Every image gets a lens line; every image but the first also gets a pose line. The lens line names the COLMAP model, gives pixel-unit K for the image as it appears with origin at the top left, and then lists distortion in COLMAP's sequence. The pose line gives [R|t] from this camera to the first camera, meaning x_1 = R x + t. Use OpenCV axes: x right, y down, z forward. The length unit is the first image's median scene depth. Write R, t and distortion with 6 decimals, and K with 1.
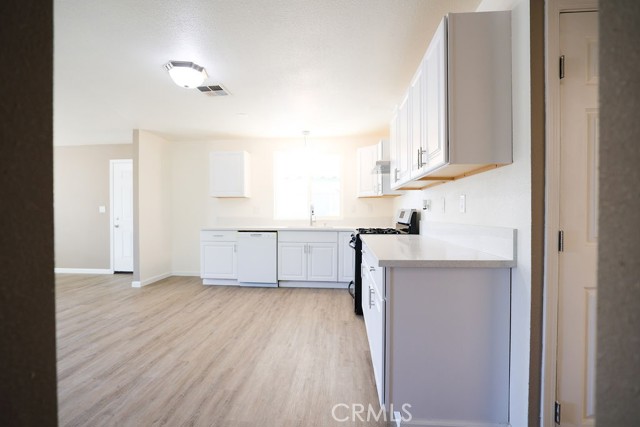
lens RADIAL K [[288.5, 0, 308.6], [0, 288.5, 214.6], [0, 0, 1]] dist [-0.001135, 0.000003]
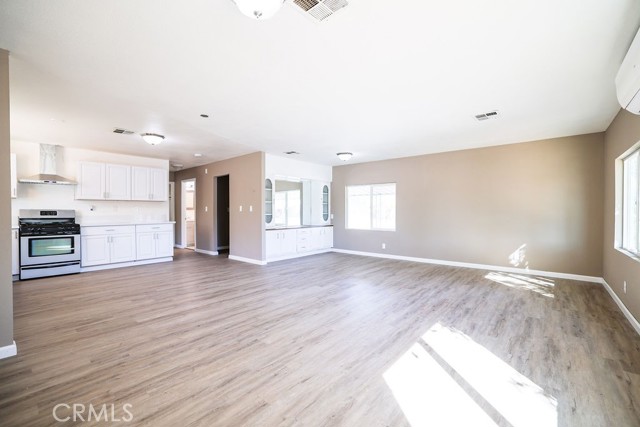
lens RADIAL K [[275.9, 0, 320.0], [0, 275.9, 213.5], [0, 0, 1]] dist [-0.049055, 0.018238]
pose [[-0.833145, -0.002764, 0.553048, -1.698889], [0.007867, 0.999827, 0.016848, -0.010876], [-0.552999, 0.018388, -0.832979, 1.387871]]
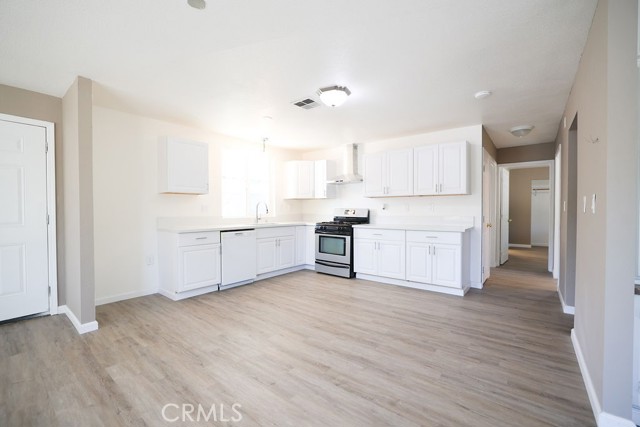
lens RADIAL K [[275.9, 0, 320.0], [0, 275.9, 213.5], [0, 0, 1]] dist [-0.049055, 0.018238]
pose [[0.523990, -0.012444, 0.851634, -1.048752], [0.009014, 0.999918, 0.009064, -0.007241], [-0.851677, 0.002927, 0.524059, 0.339213]]
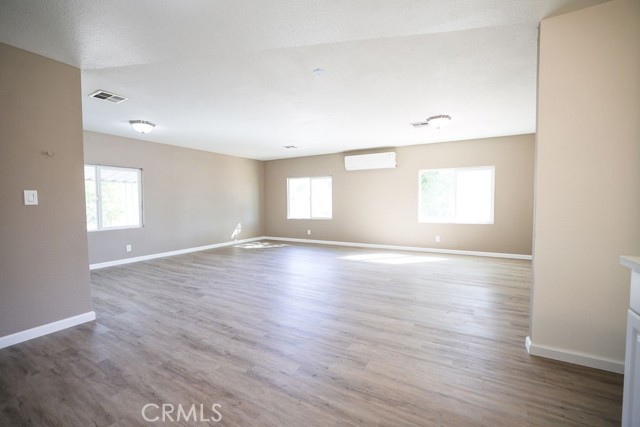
lens RADIAL K [[275.9, 0, 320.0], [0, 275.9, 213.5], [0, 0, 1]] dist [-0.049055, 0.018238]
pose [[-0.394906, 0.047800, -0.917477, -0.047341], [0.001326, 0.998674, 0.051460, -0.011627], [0.918720, 0.019105, -0.394446, 1.073961]]
